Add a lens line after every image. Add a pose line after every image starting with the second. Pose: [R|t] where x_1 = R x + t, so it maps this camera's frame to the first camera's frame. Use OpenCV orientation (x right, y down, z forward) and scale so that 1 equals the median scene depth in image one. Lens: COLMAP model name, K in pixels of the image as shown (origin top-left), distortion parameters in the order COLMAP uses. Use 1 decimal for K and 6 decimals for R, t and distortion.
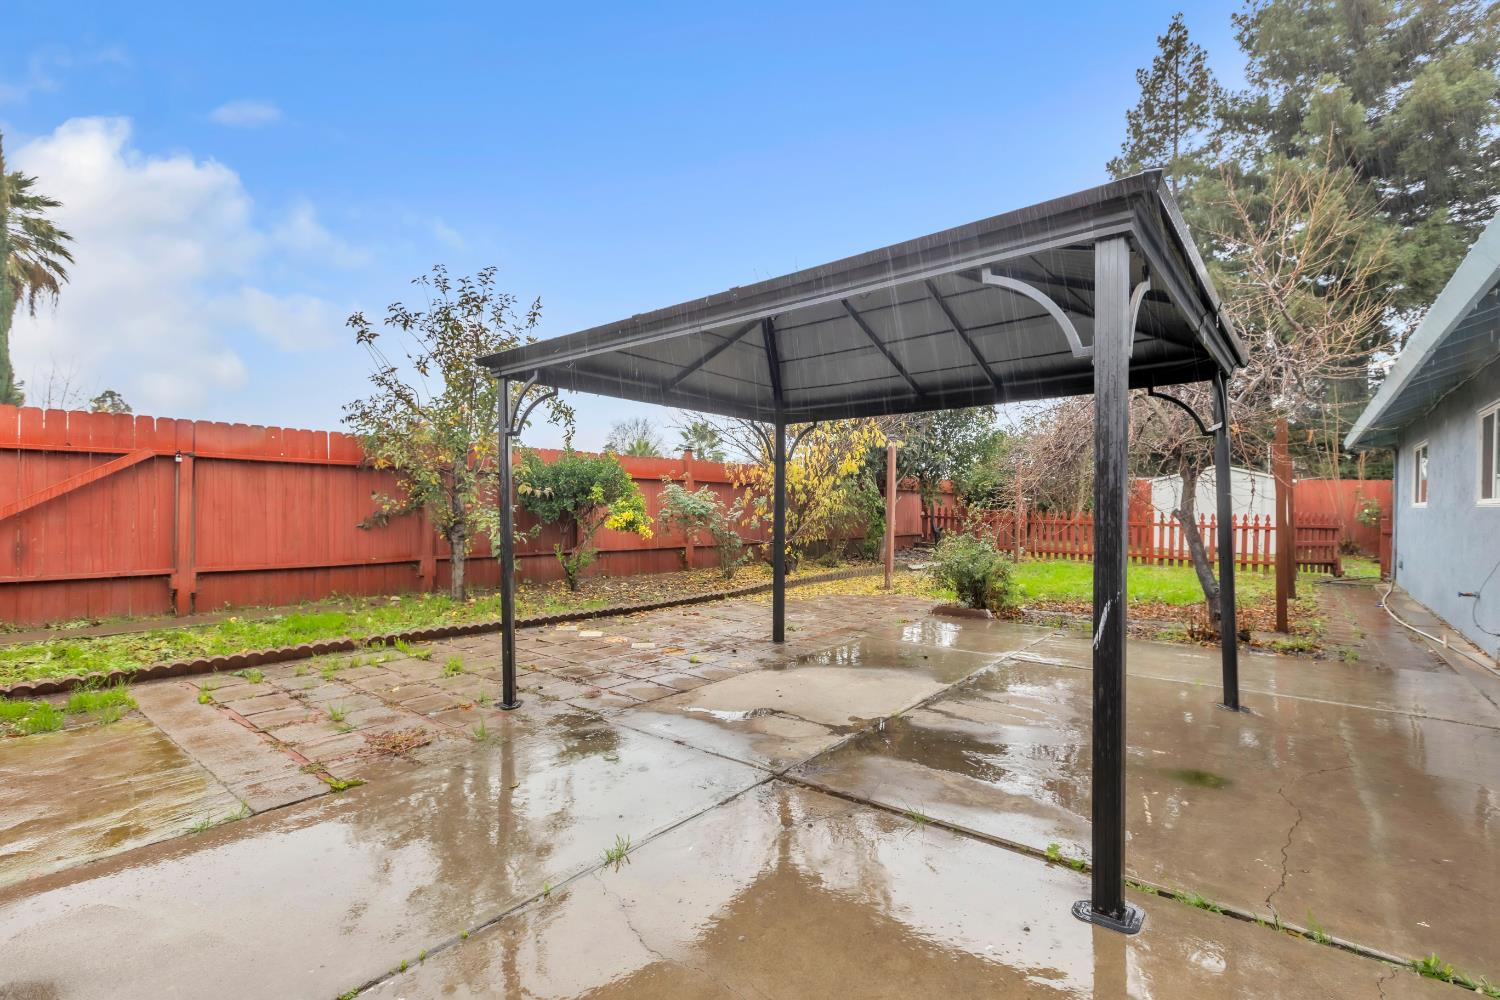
lens RADIAL K [[663.2, 0, 753.1], [0, 663.2, 519.5], [0, 0, 1]] dist [0.001379, 0.000212]
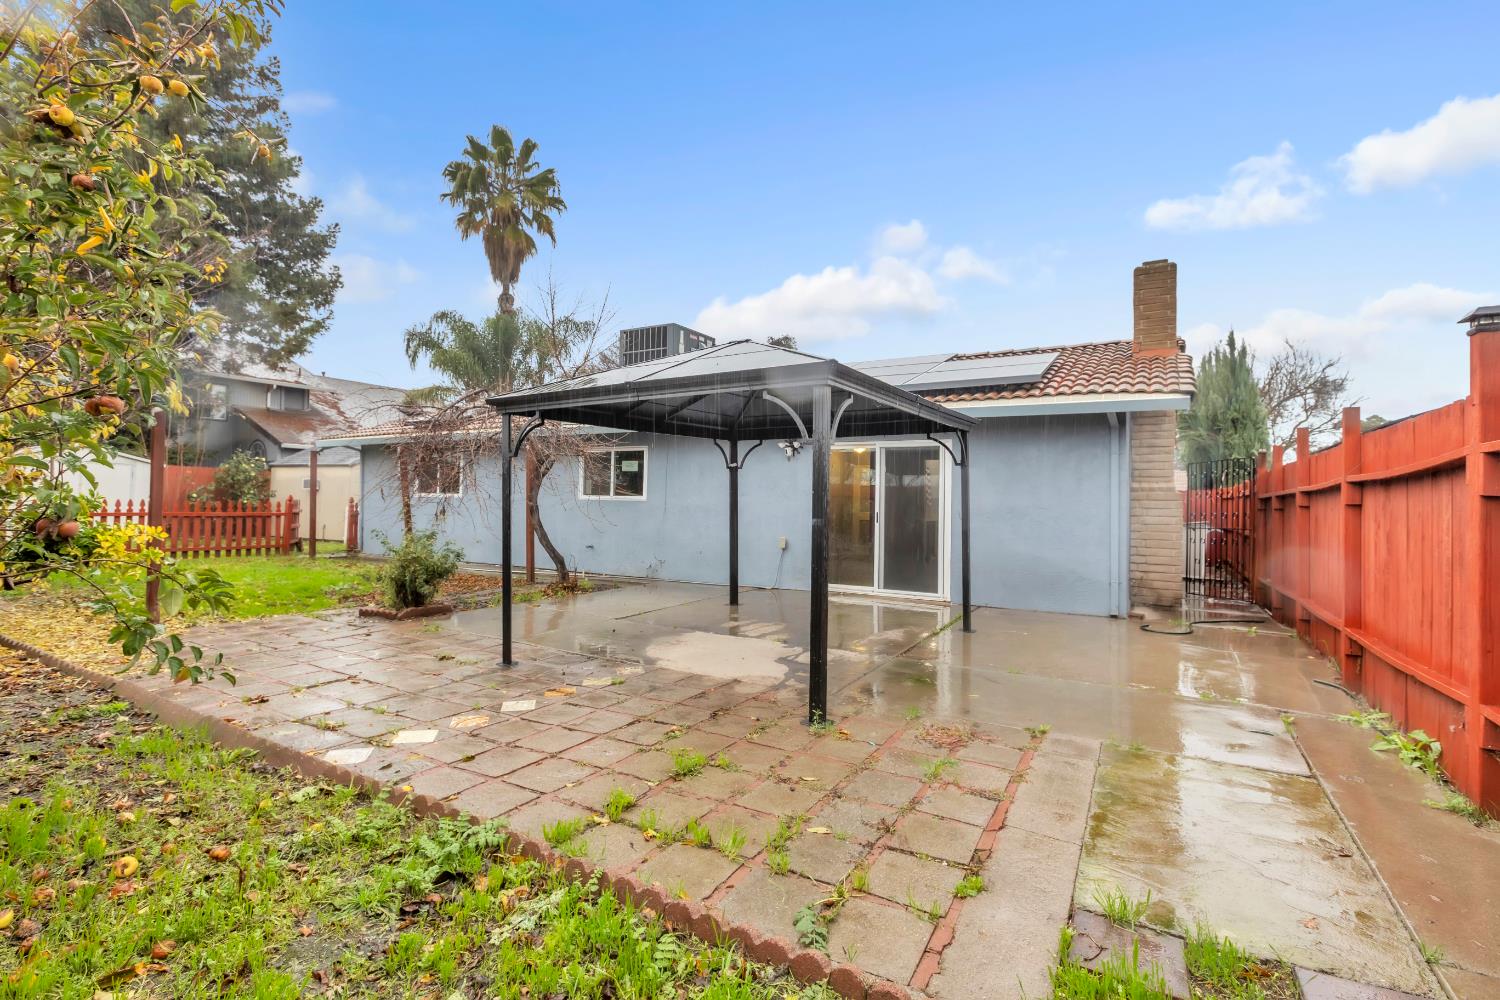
lens RADIAL K [[681.9, 0, 751.5], [0, 681.9, 496.3], [0, 0, 1]] dist [-0.002281, -0.000104]
pose [[-0.157266, 0.003515, 0.987550, -1.212311], [-0.002527, 0.999989, -0.003962, -0.039609], [-0.987553, -0.003119, -0.157256, 1.144106]]
